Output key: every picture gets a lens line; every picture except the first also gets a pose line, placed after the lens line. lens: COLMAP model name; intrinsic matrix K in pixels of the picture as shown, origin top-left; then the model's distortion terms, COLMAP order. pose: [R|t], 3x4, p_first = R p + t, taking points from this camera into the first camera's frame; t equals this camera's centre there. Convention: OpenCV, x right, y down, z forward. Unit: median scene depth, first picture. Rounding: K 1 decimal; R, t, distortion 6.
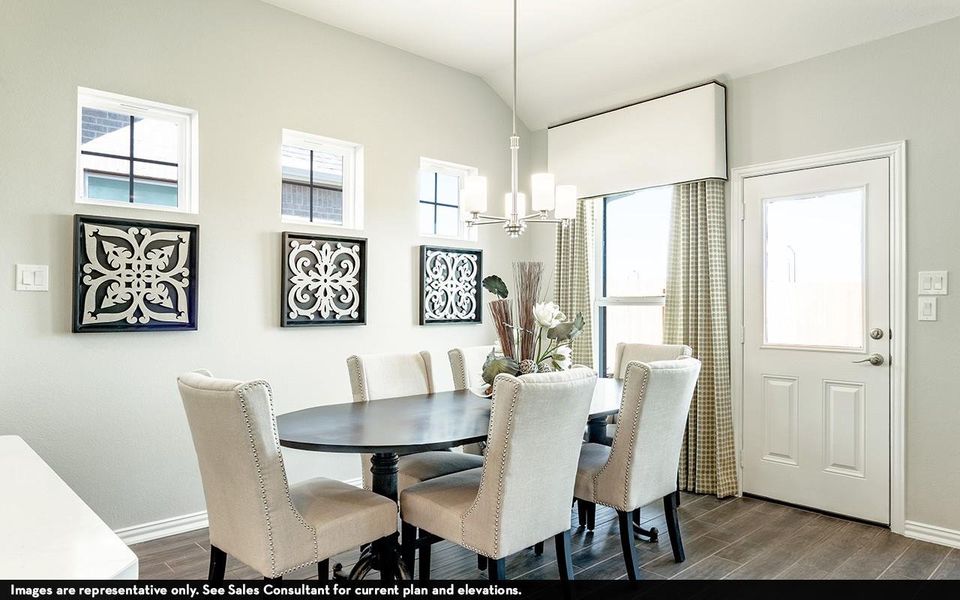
lens RADIAL K [[626.2, 0, 478.2], [0, 626.2, 299.5], [0, 0, 1]] dist [0.007771, -0.004834]
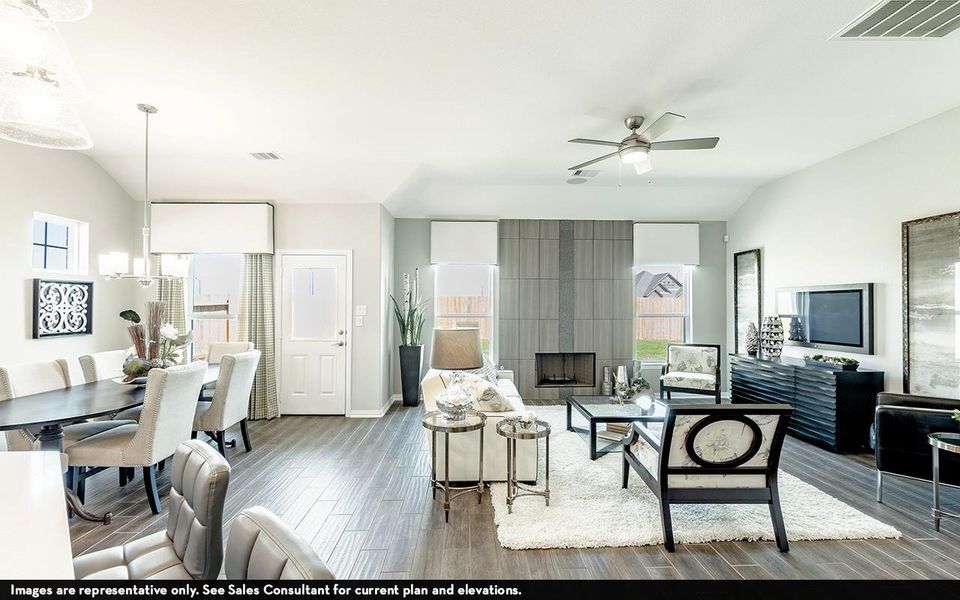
lens RADIAL K [[407.4, 0, 478.1], [0, 407.4, 303.8], [0, 0, 1]] dist [-0.004646, 0.000642]
pose [[0.659151, 0.003628, 0.752002, -0.154352], [-0.009733, 0.999946, 0.003706, -0.059581], [-0.751948, -0.009762, 0.659150, -0.357343]]
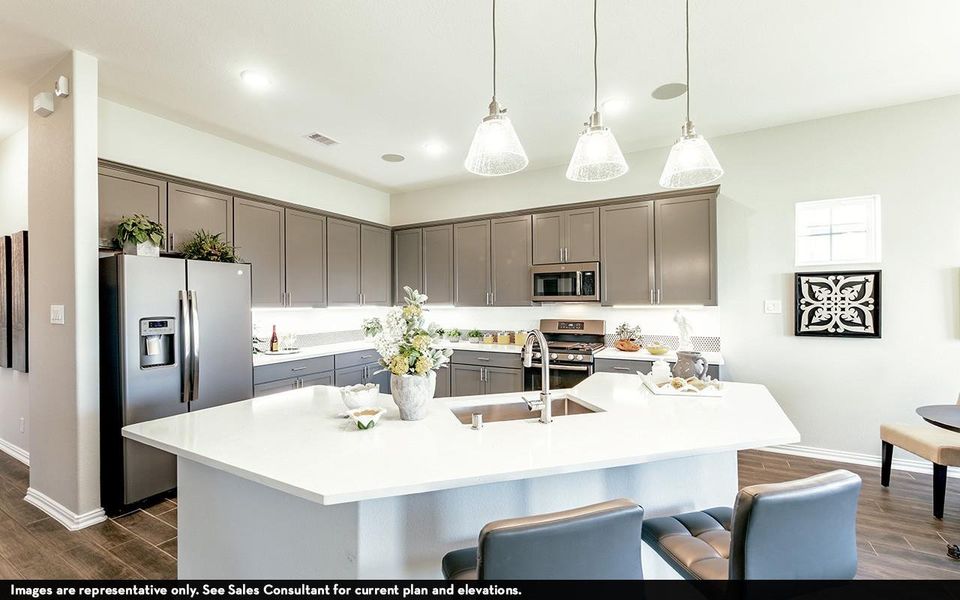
lens RADIAL K [[407.4, 0, 475.9], [0, 407.4, 301.9], [0, 0, 1]] dist [-0.004646, 0.000642]
pose [[0.302723, -0.004807, -0.953067, 0.197137], [0.018534, 0.999828, 0.000844, -0.059223], [0.952899, -0.017919, 0.302759, -0.242151]]
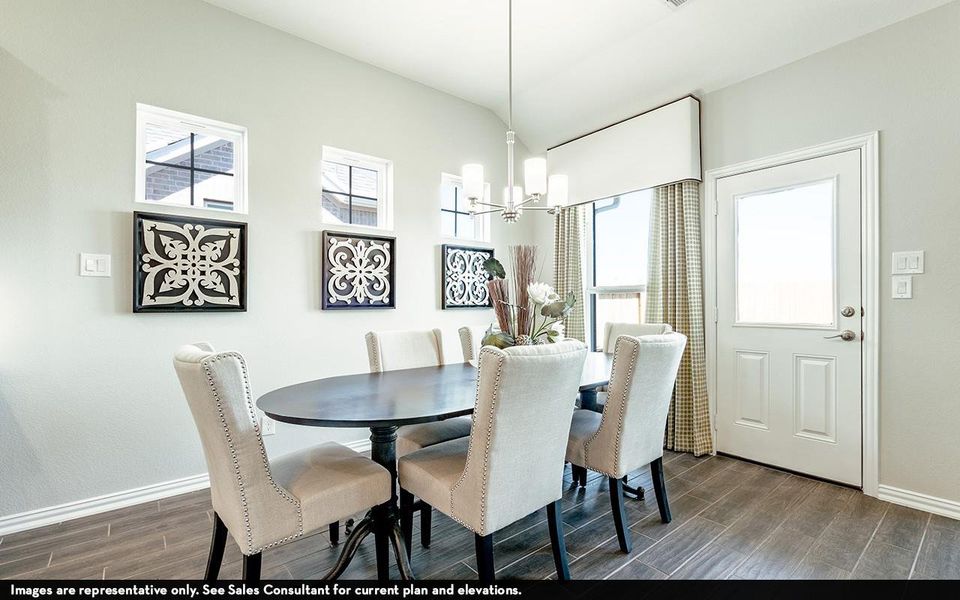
lens RADIAL K [[431.1, 0, 479.1], [0, 431.1, 302.1], [0, 0, 1]] dist [0.003620, 0.001059]
pose [[0.997985, -0.006420, -0.063131, 0.043232], [0.006786, 0.999961, 0.005591, 0.029457], [0.063093, -0.006008, 0.997990, 0.210748]]
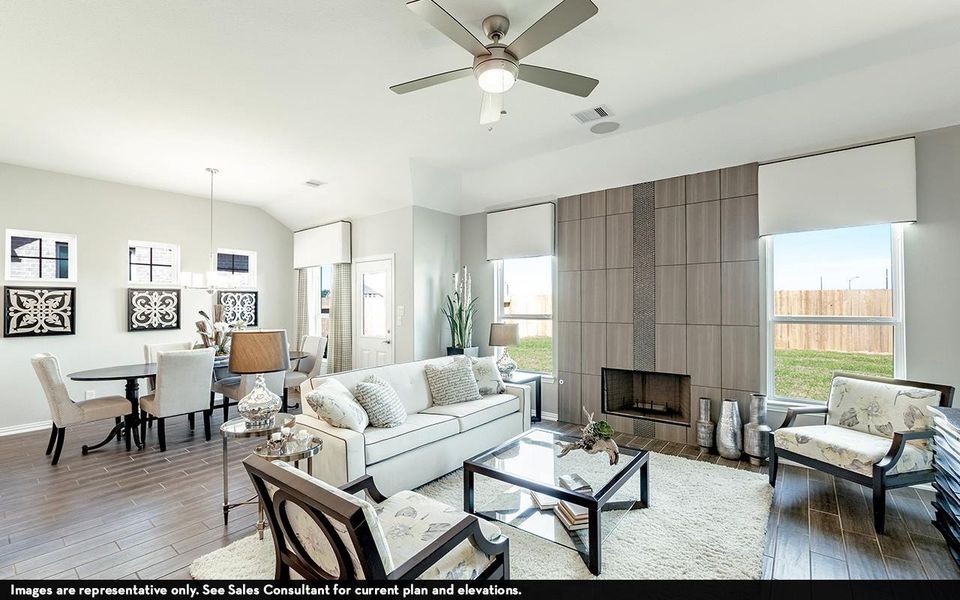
lens RADIAL K [[407.4, 0, 477.5], [0, 407.4, 302.2], [0, 0, 1]] dist [-0.004646, 0.000642]
pose [[0.988358, -0.006576, 0.152003, 0.741664], [0.005768, 0.999967, 0.005756, -0.065544], [-0.152036, -0.004812, 0.988363, -0.637784]]
